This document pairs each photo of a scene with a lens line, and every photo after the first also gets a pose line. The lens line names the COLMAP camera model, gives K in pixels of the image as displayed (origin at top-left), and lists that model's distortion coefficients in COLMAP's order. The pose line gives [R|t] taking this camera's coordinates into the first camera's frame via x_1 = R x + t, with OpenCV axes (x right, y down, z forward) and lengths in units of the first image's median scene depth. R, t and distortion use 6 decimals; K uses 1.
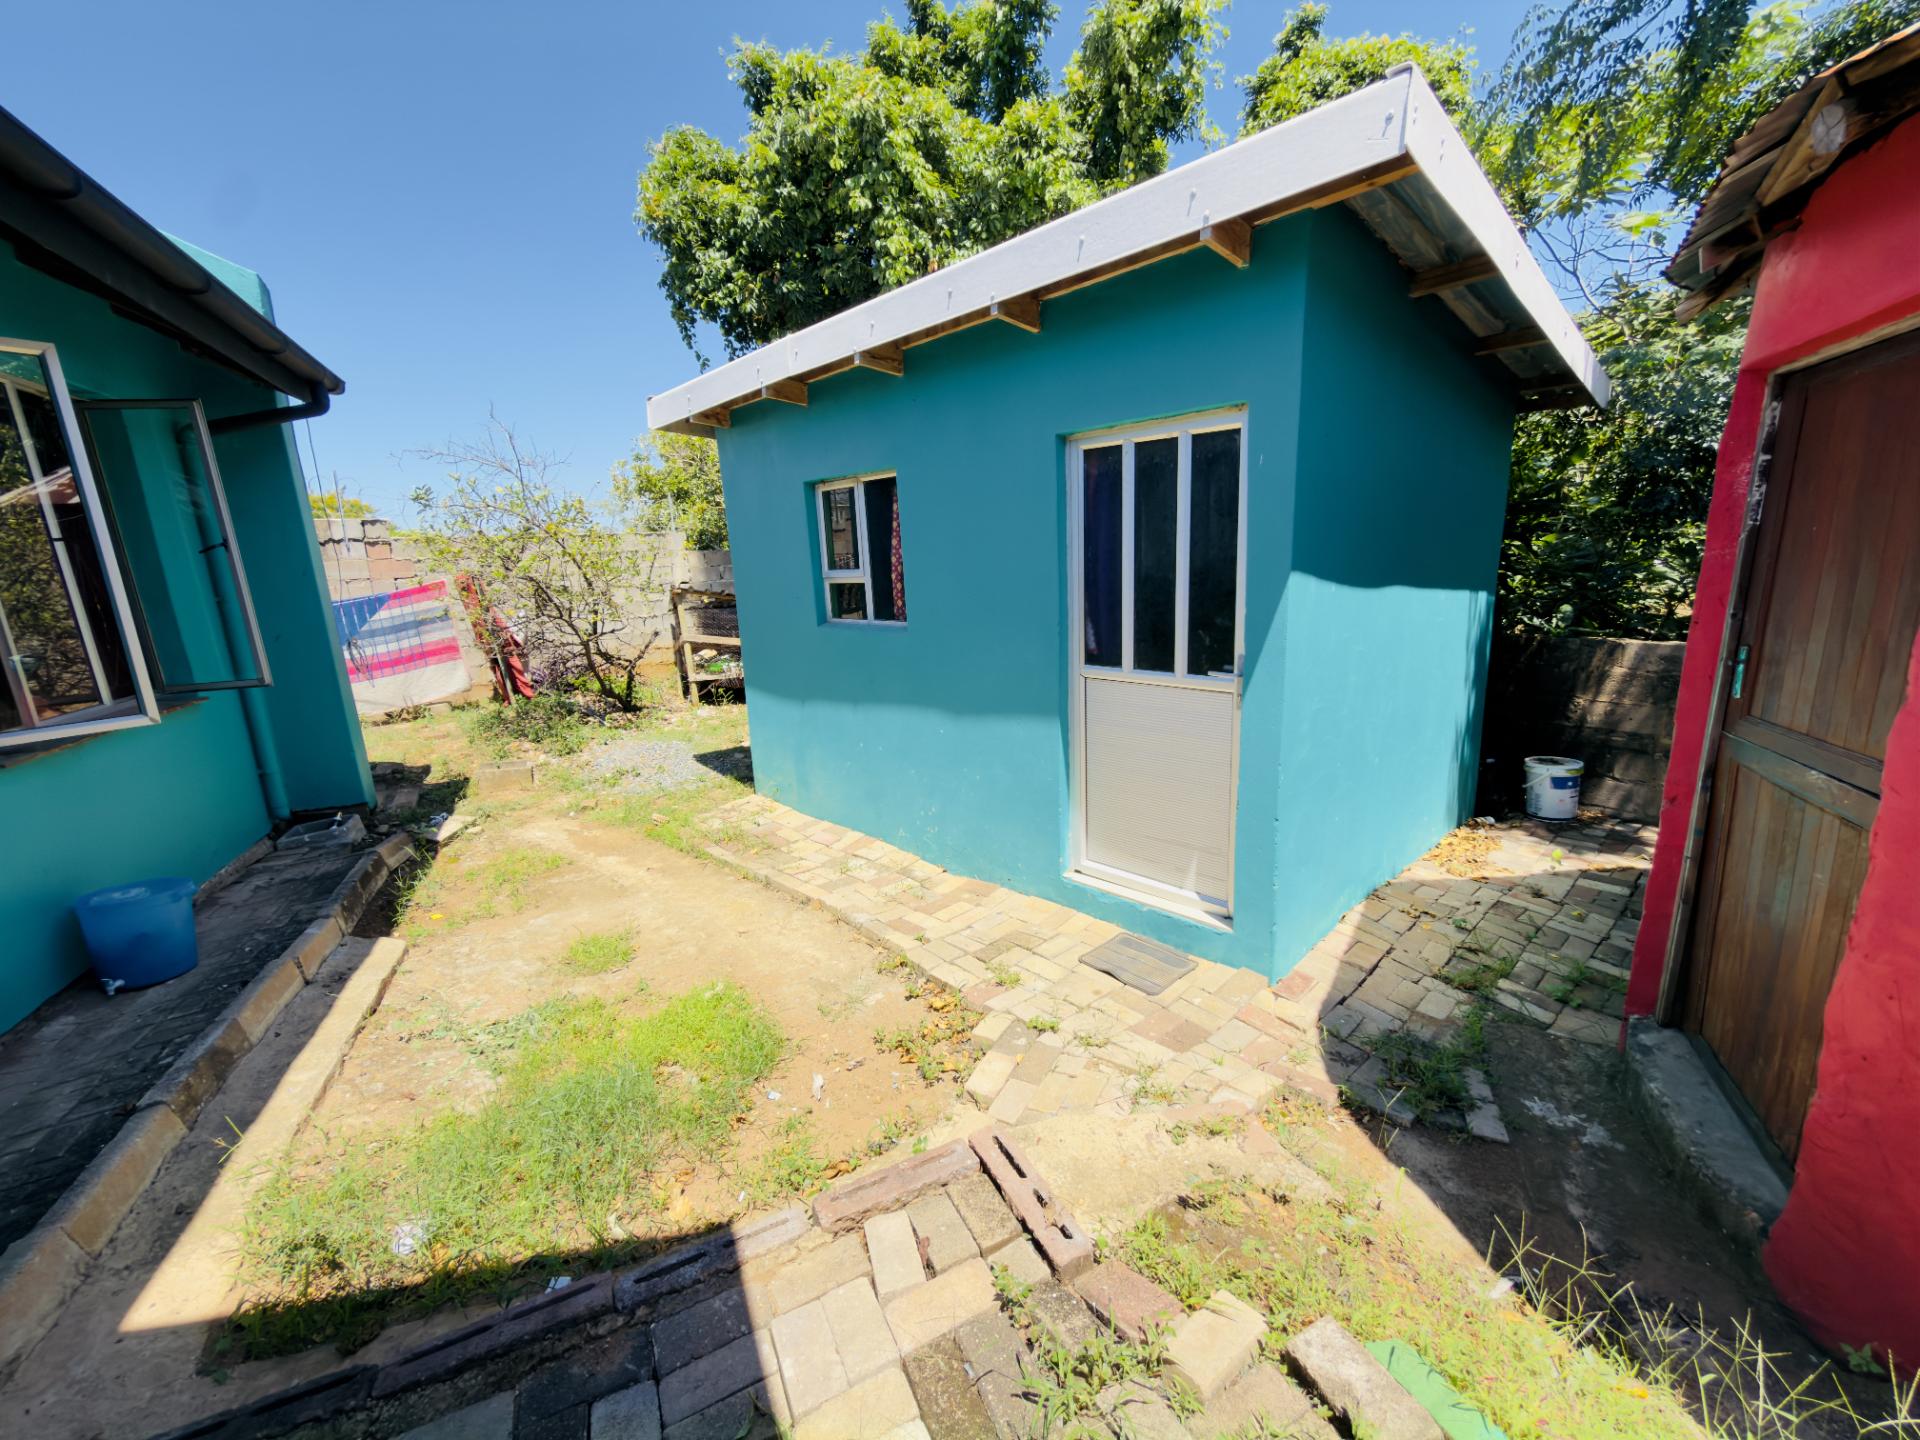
lens RADIAL K [[769.0, 0, 957.4], [0, 769.0, 722.0], [0, 0, 1]] dist [-0.000248, 0.000997]
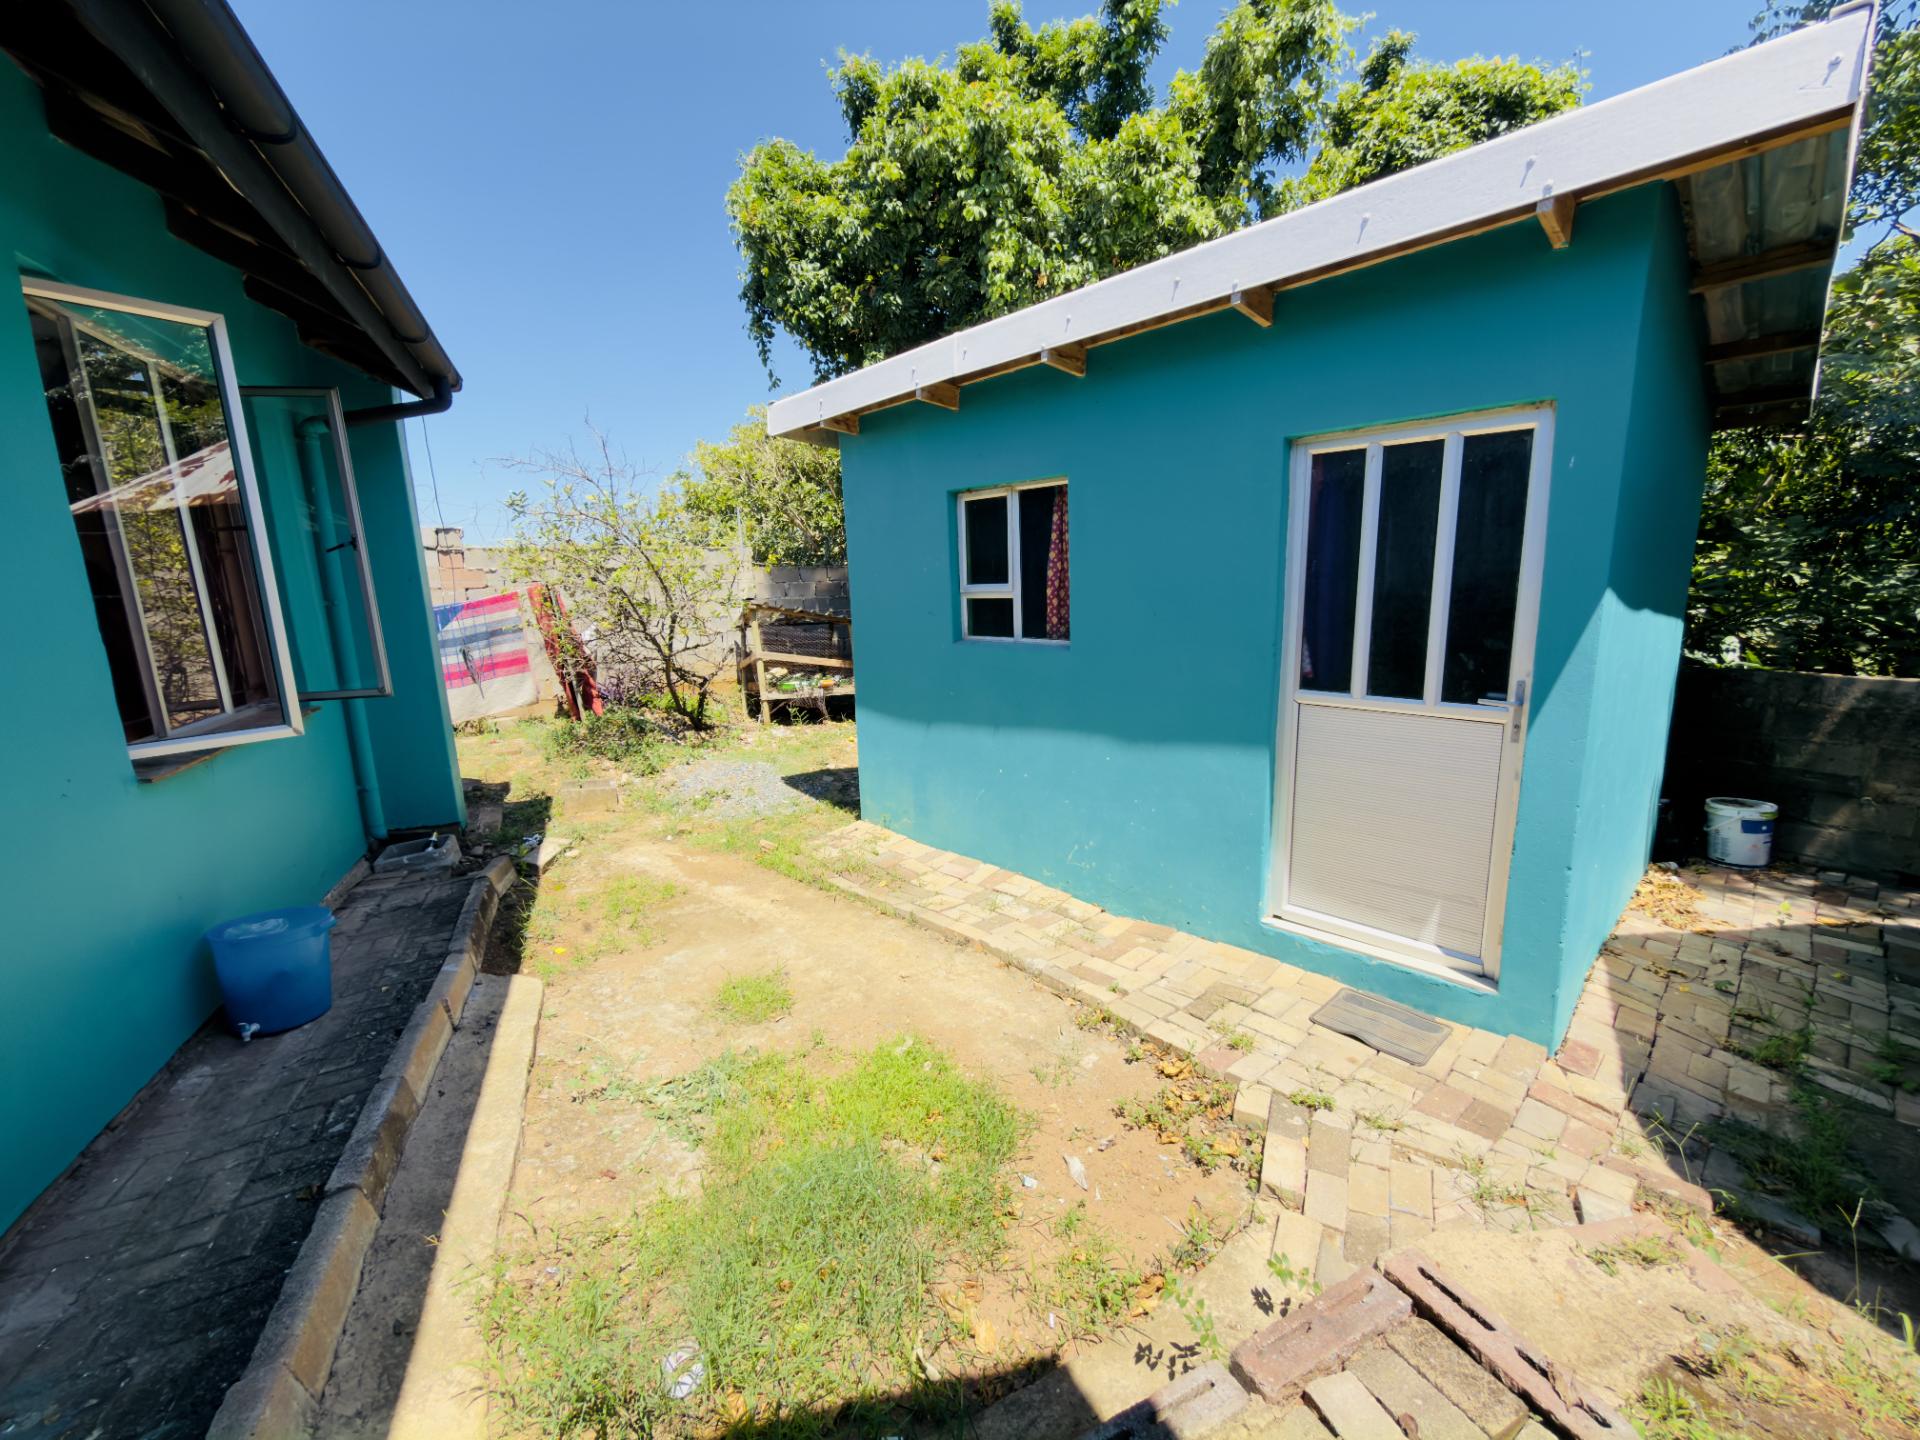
lens RADIAL K [[769.0, 0, 961.0], [0, 769.0, 720.8], [0, 0, 1]] dist [-0.000248, 0.000997]
pose [[0.999803, 0.019164, -0.005084, -0.214676], [-0.019321, 0.999266, -0.033080, 0.000423], [0.004446, 0.033172, 0.999440, 0.082792]]
